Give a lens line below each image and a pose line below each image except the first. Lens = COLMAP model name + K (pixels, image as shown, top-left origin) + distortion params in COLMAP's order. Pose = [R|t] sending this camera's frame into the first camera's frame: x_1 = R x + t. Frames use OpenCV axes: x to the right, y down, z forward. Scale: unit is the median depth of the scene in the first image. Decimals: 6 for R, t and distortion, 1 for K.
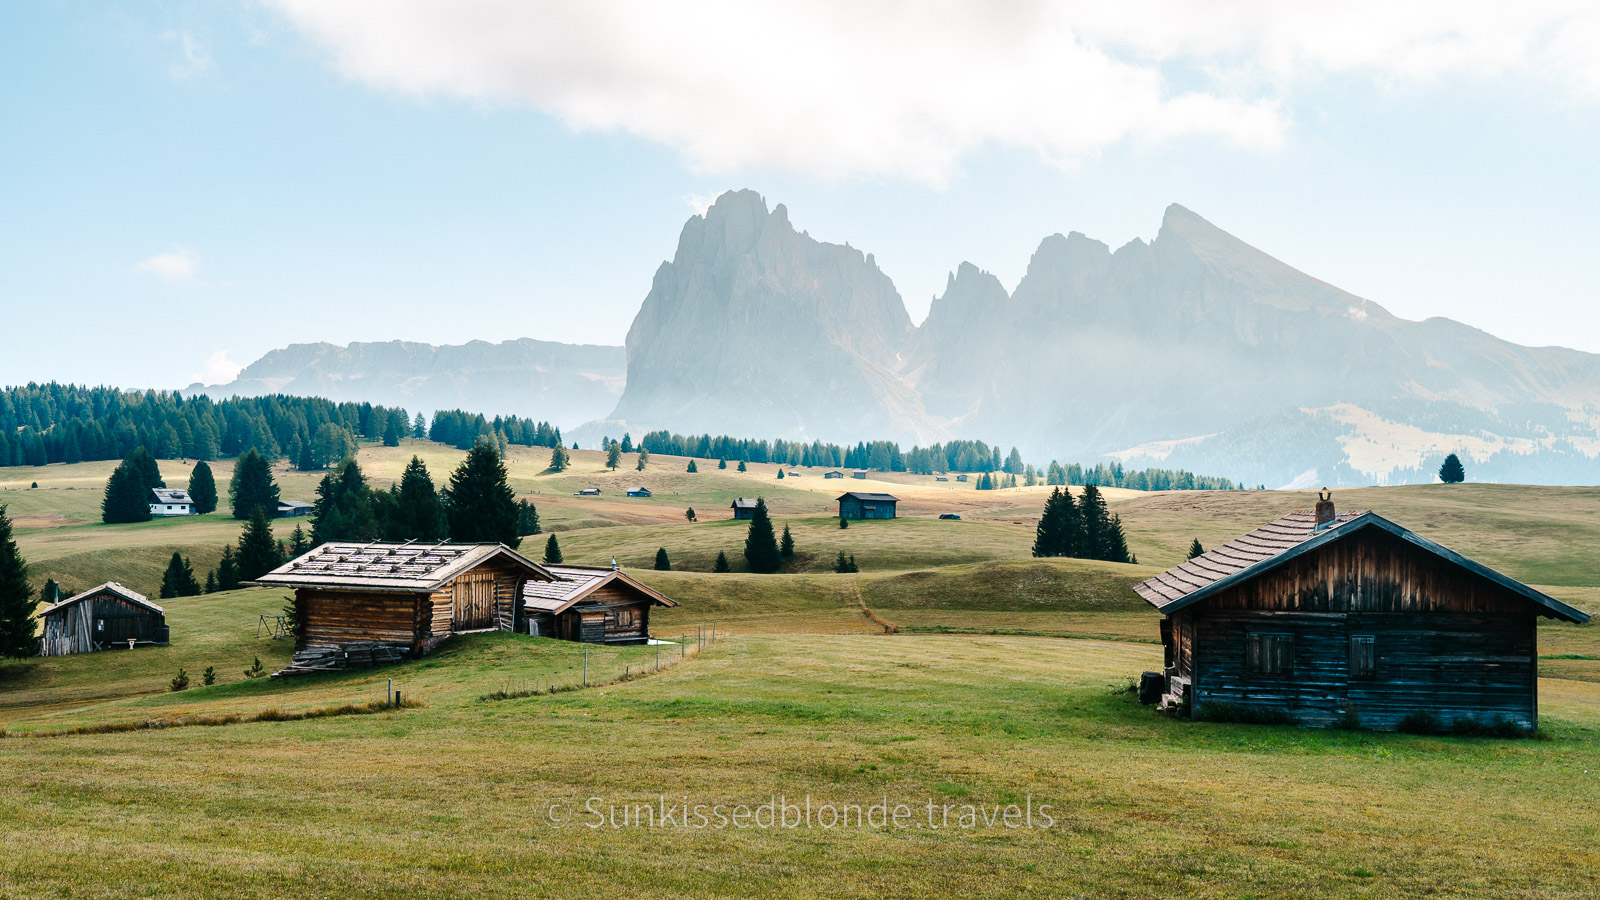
lens RADIAL K [[1445.4, 0, 802.3], [0, 1445.4, 457.7], [0, 0, 1]] dist [-0.012629, -0.004906]
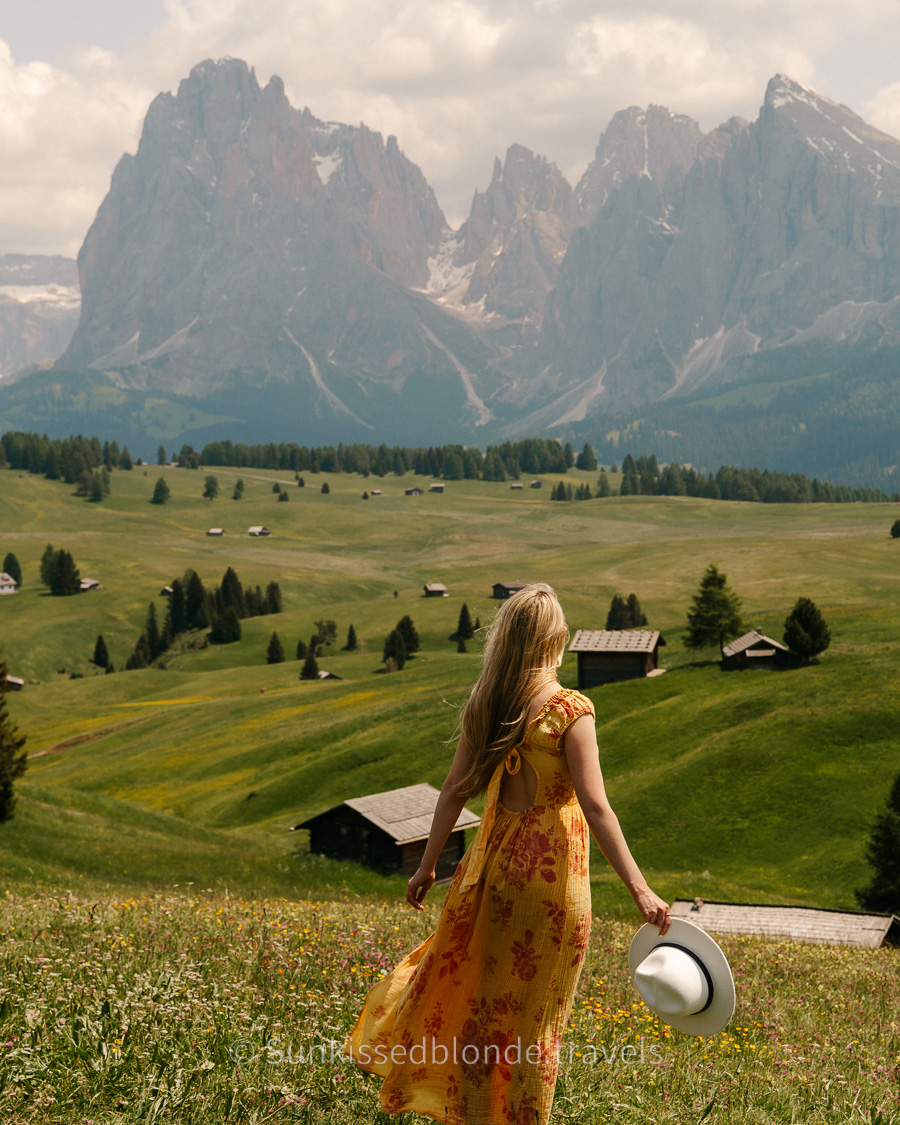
lens RADIAL K [[1888.1, 0, 457.3], [0, 1888.1, 493.6], [0, 0, 1]] dist [-0.008797, 0.000000]
pose [[0.996590, -0.028491, 0.077433, -0.034905], [0.024608, 0.998414, 0.050644, -0.036717], [-0.078753, -0.048566, 0.995710, -0.228391]]
